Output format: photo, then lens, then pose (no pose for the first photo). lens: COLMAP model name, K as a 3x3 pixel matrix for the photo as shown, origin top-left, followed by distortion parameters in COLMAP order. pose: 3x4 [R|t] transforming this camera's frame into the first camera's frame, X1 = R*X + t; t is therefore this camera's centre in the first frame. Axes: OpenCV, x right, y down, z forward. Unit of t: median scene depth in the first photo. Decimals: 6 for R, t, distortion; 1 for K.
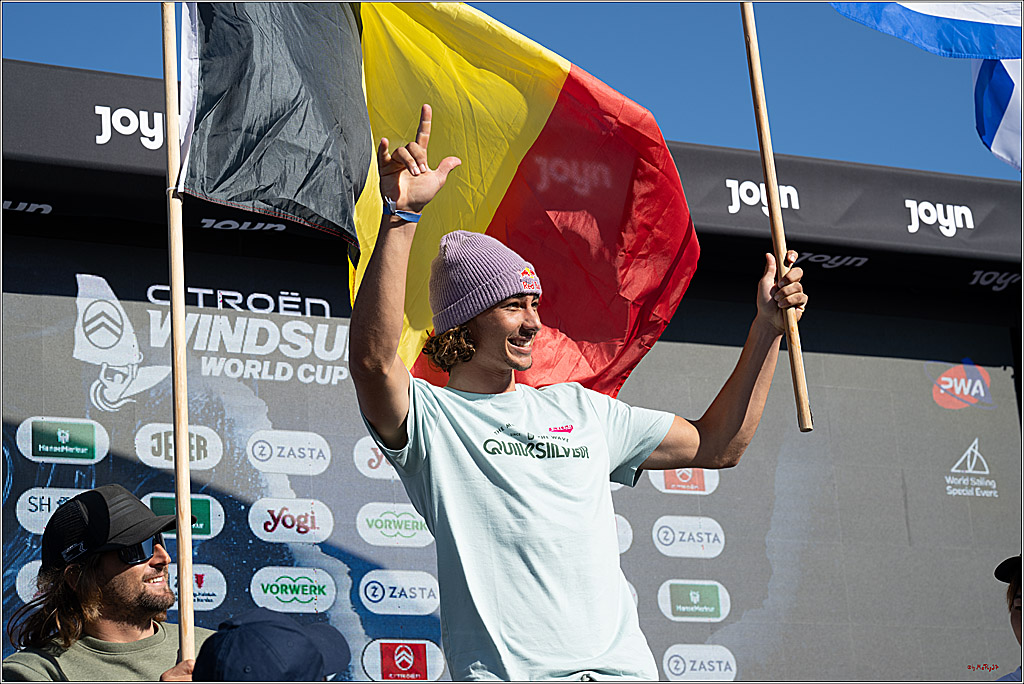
lens RADIAL K [[2389.6, 0, 507.1], [0, 2389.6, 347.0], [0, 0, 1]] dist [0.205835, 0.000000]
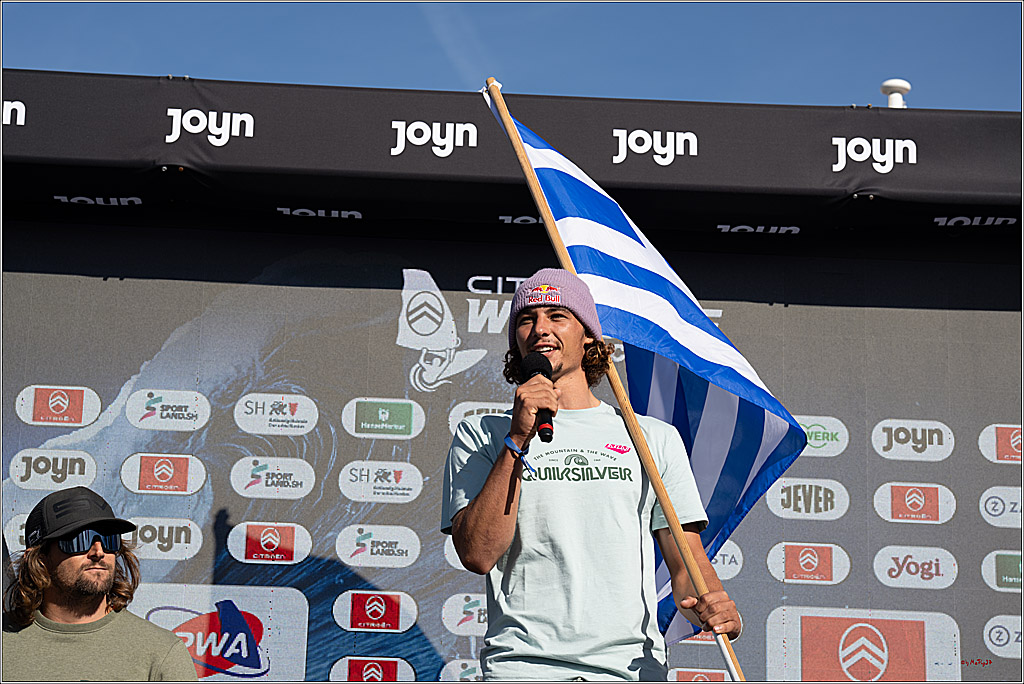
lens RADIAL K [[2389.6, 0, 517.9], [0, 2389.6, 350.6], [0, 0, 1]] dist [0.205835, 0.000000]
pose [[0.916270, -0.012426, -0.400367, 0.317596], [0.028010, 0.999060, 0.033095, -0.027855], [0.399580, -0.041538, 0.915757, -0.001271]]
